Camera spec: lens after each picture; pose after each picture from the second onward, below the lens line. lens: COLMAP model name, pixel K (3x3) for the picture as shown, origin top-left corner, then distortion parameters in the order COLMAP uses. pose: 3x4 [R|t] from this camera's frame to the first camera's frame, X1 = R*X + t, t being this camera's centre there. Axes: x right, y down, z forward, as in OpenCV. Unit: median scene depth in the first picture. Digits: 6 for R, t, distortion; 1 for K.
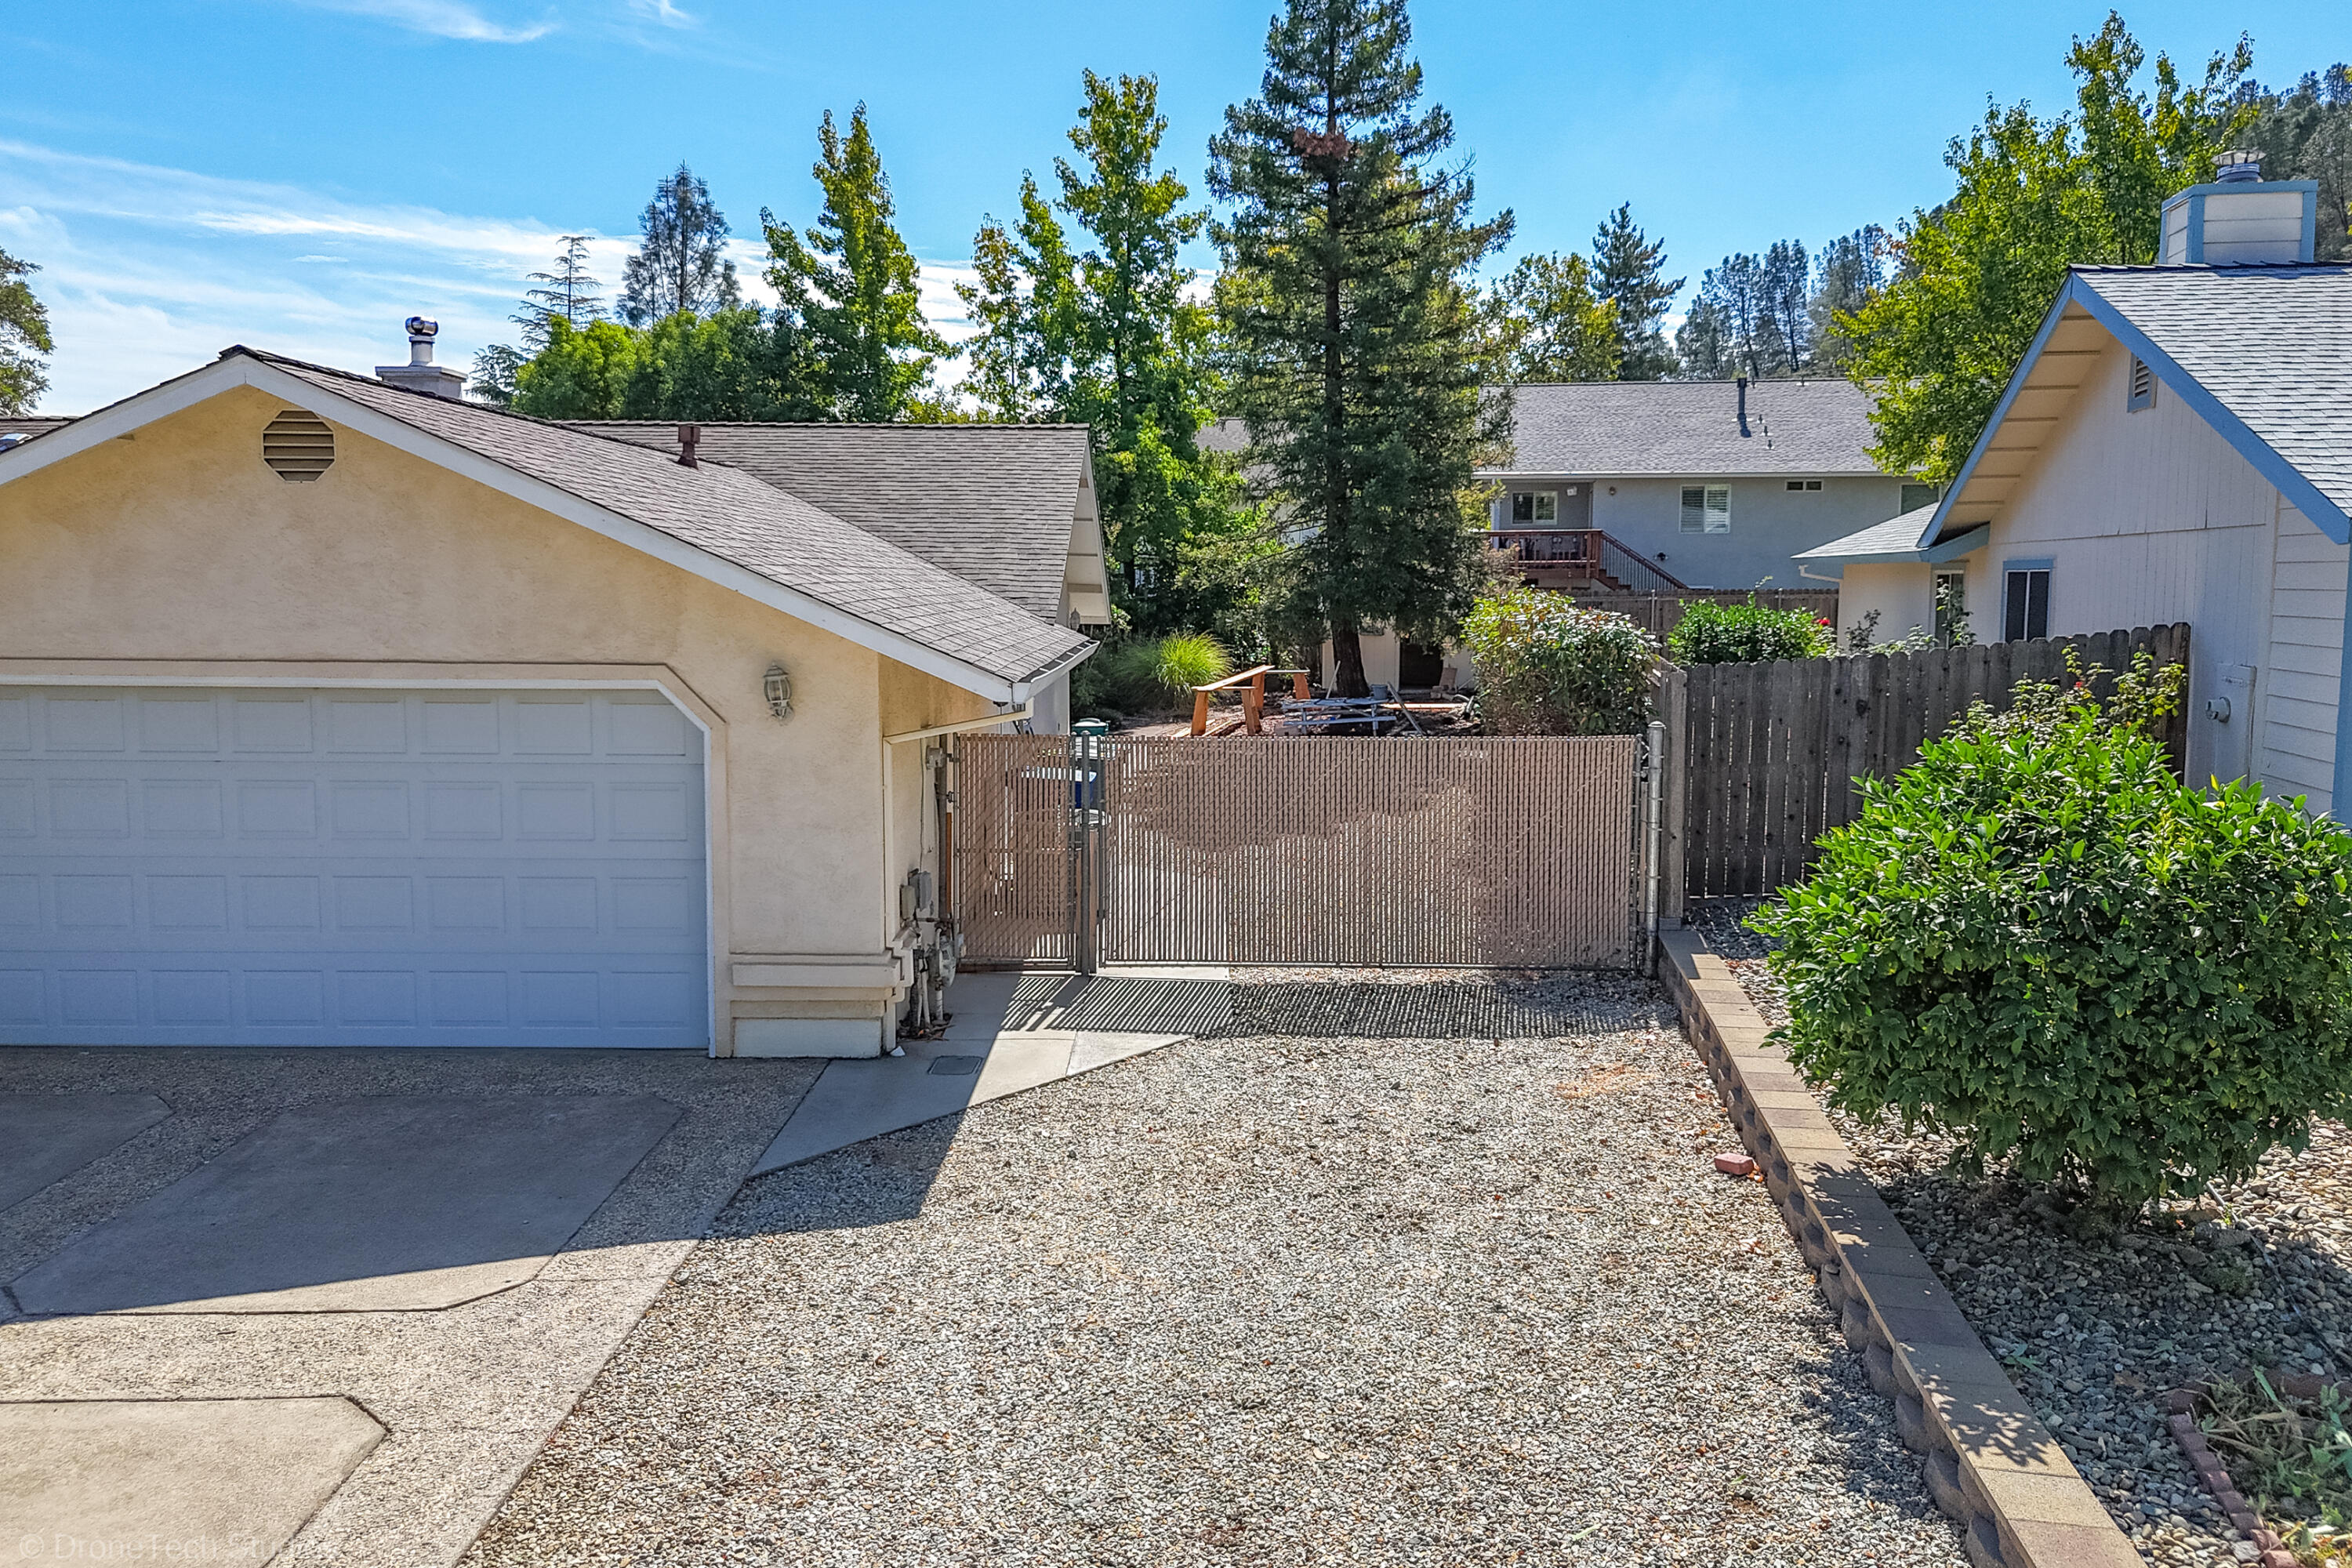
lens RADIAL K [[1740.1, 0, 1173.7], [0, 1740.1, 744.4], [0, 0, 1]] dist [0.055990, -0.046535]
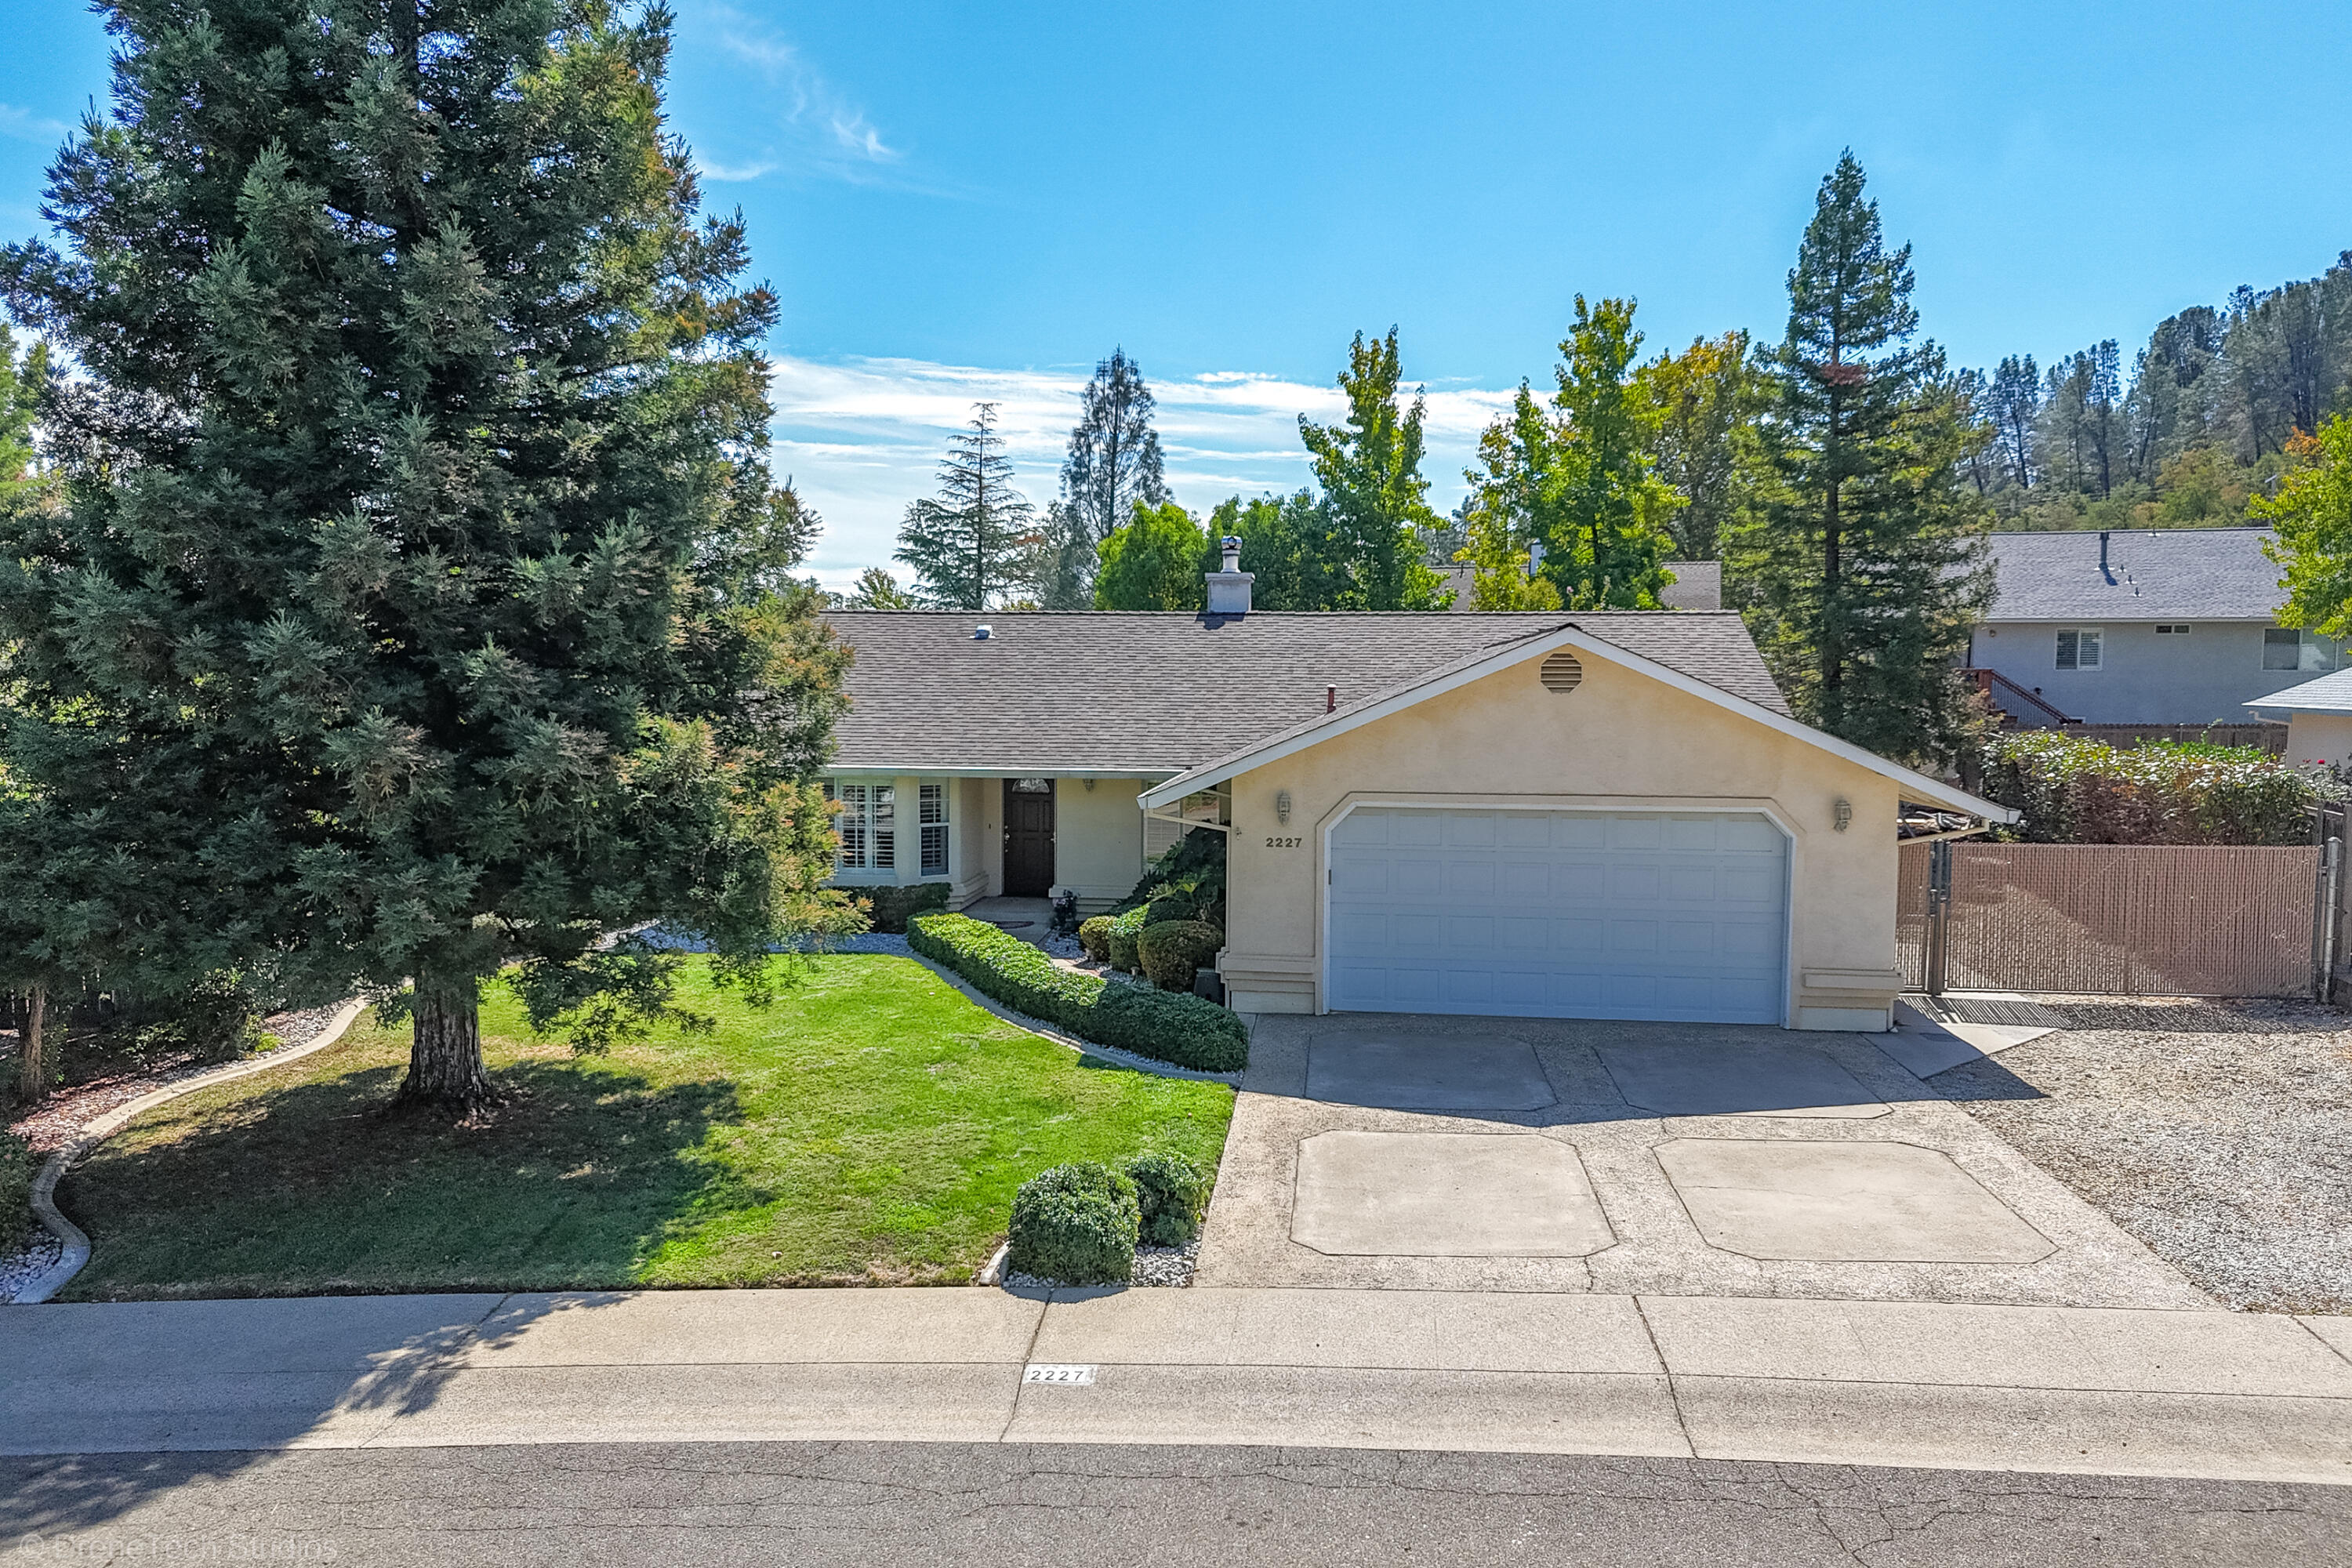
lens RADIAL K [[1756.3, 0, 1171.1], [0, 1756.3, 825.3], [0, 0, 1]] dist [0.075139, -0.075647]
pose [[0.996409, 0.009533, -0.084134, -0.270332], [-0.010864, 0.999823, -0.015381, 0.005140], [0.083972, 0.016240, 0.996336, -0.289914]]
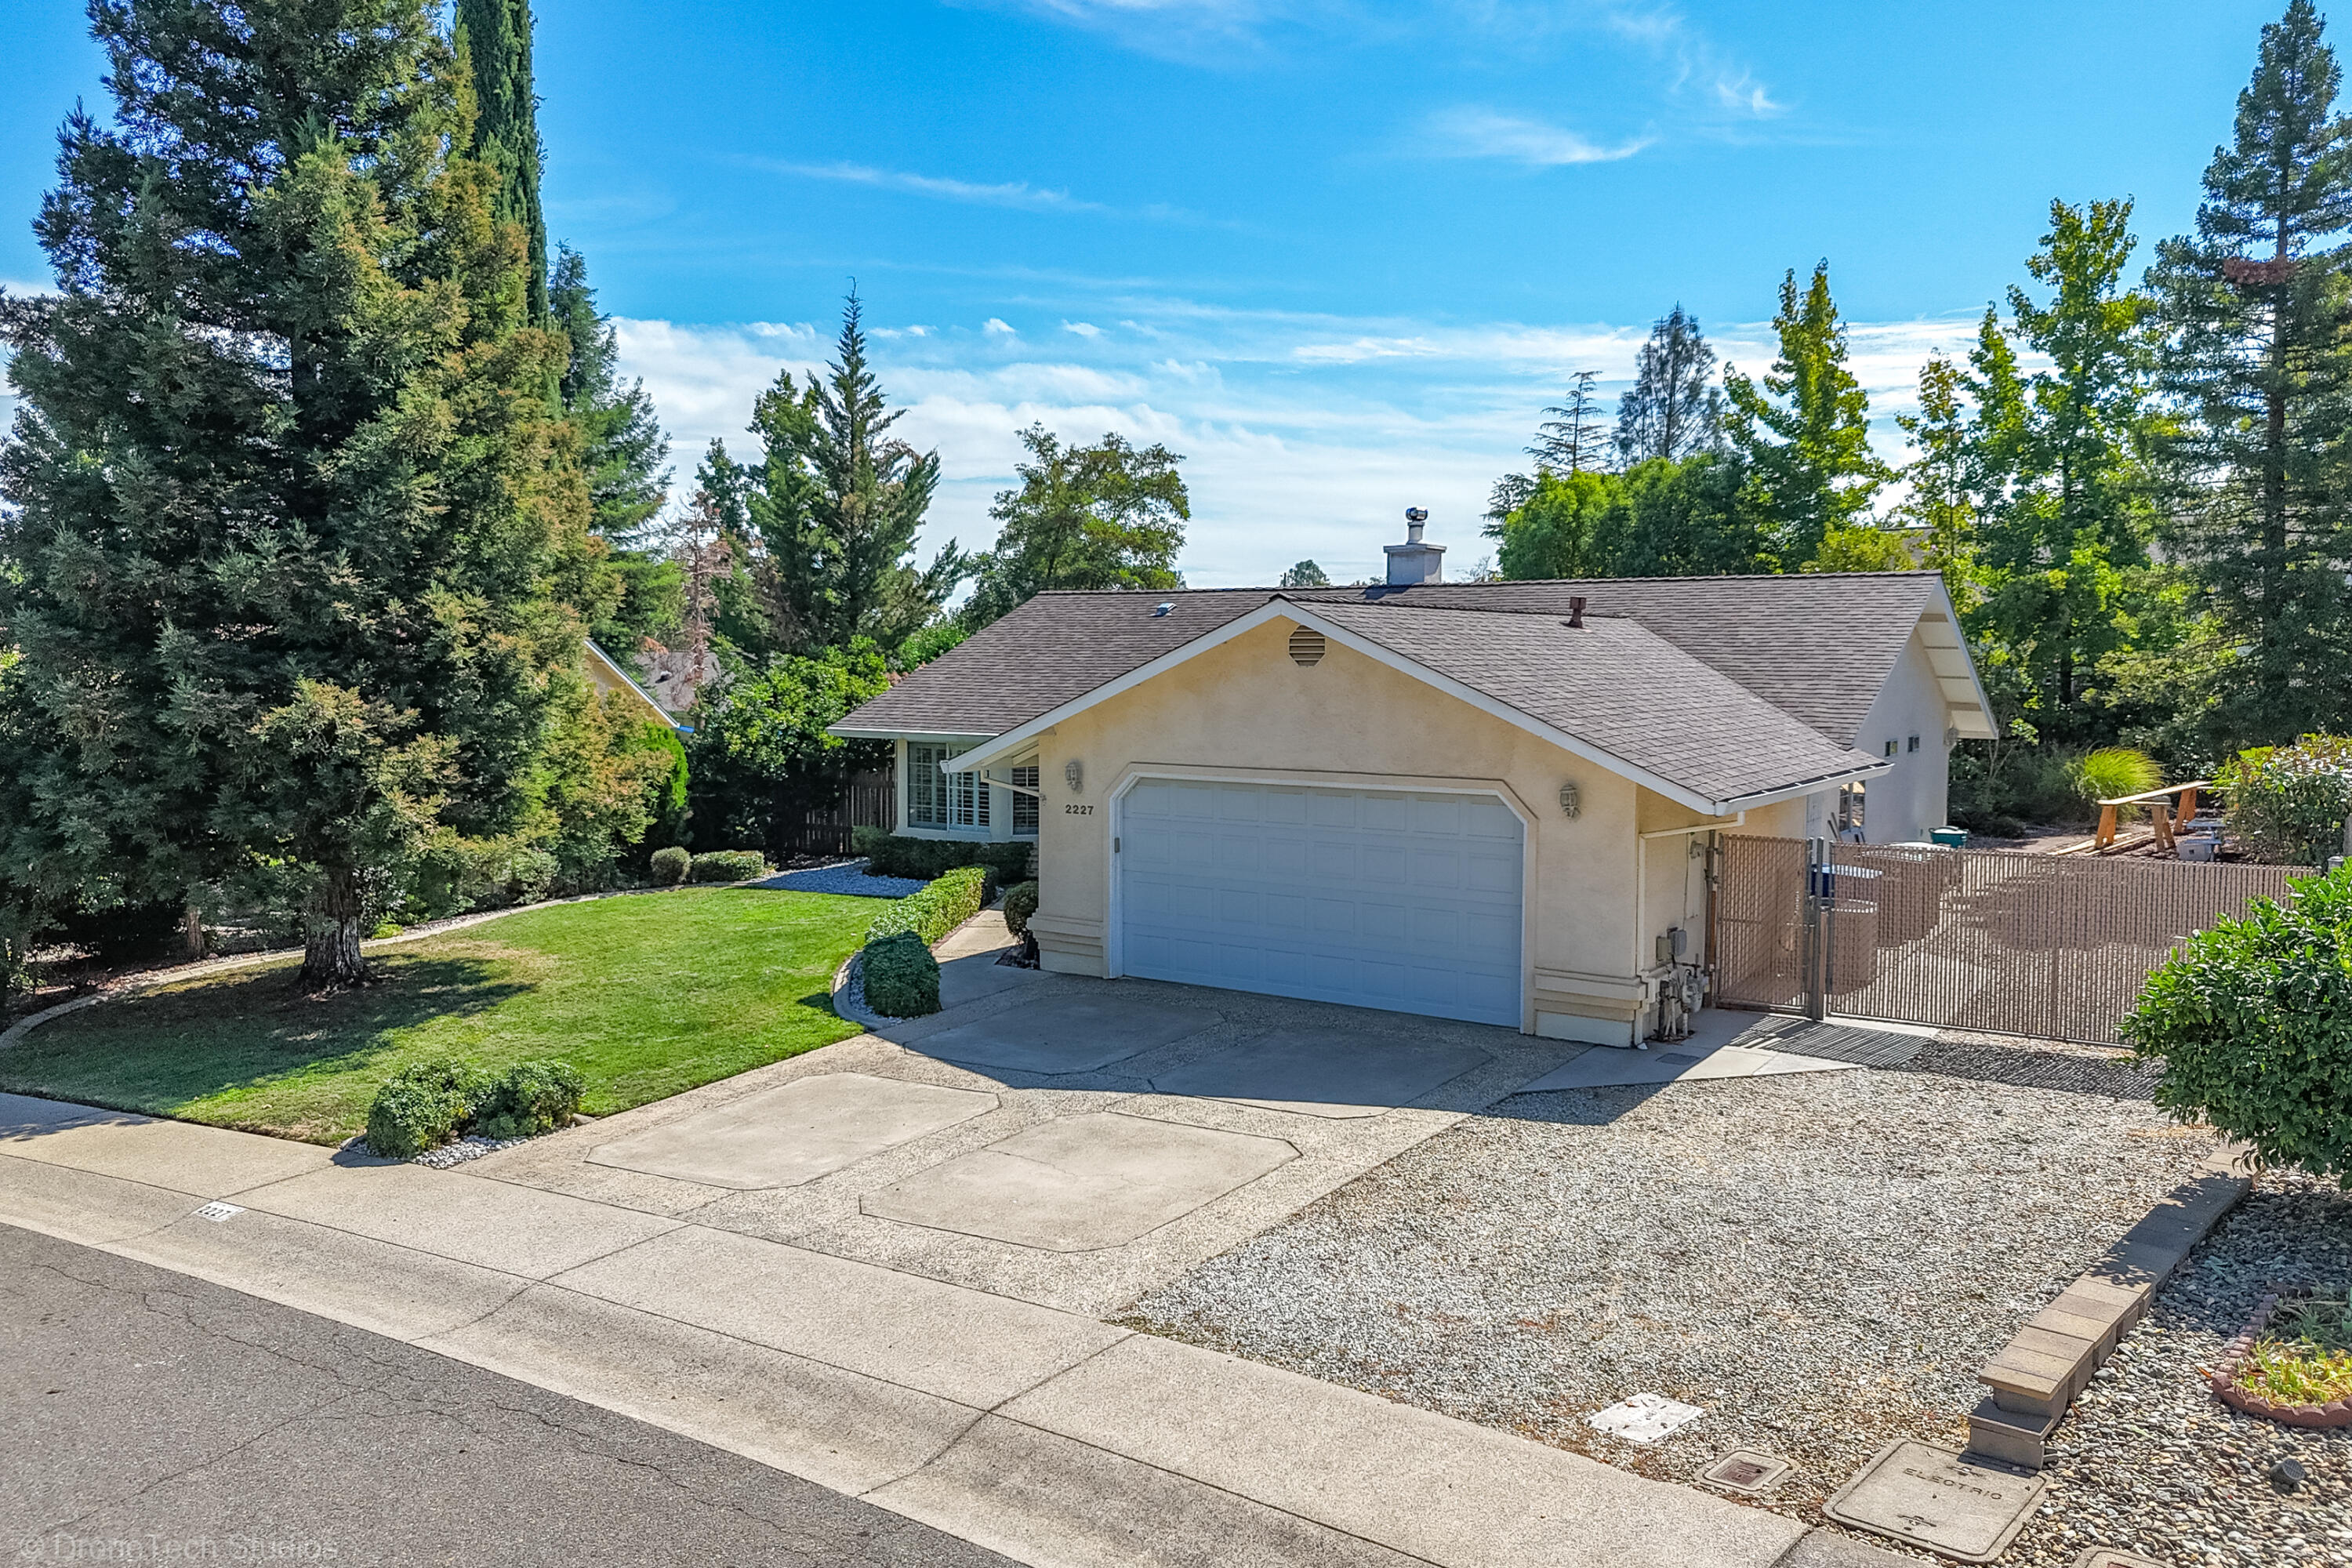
lens RADIAL K [[1748.0, 0, 1165.3], [0, 1748.0, 786.6], [0, 0, 1]] dist [0.084917, -0.094869]
pose [[0.841286, 0.039385, -0.539154, 0.113817], [-0.051997, 0.998614, -0.008186, -0.004064], [0.538084, 0.034921, 0.842167, -0.185265]]
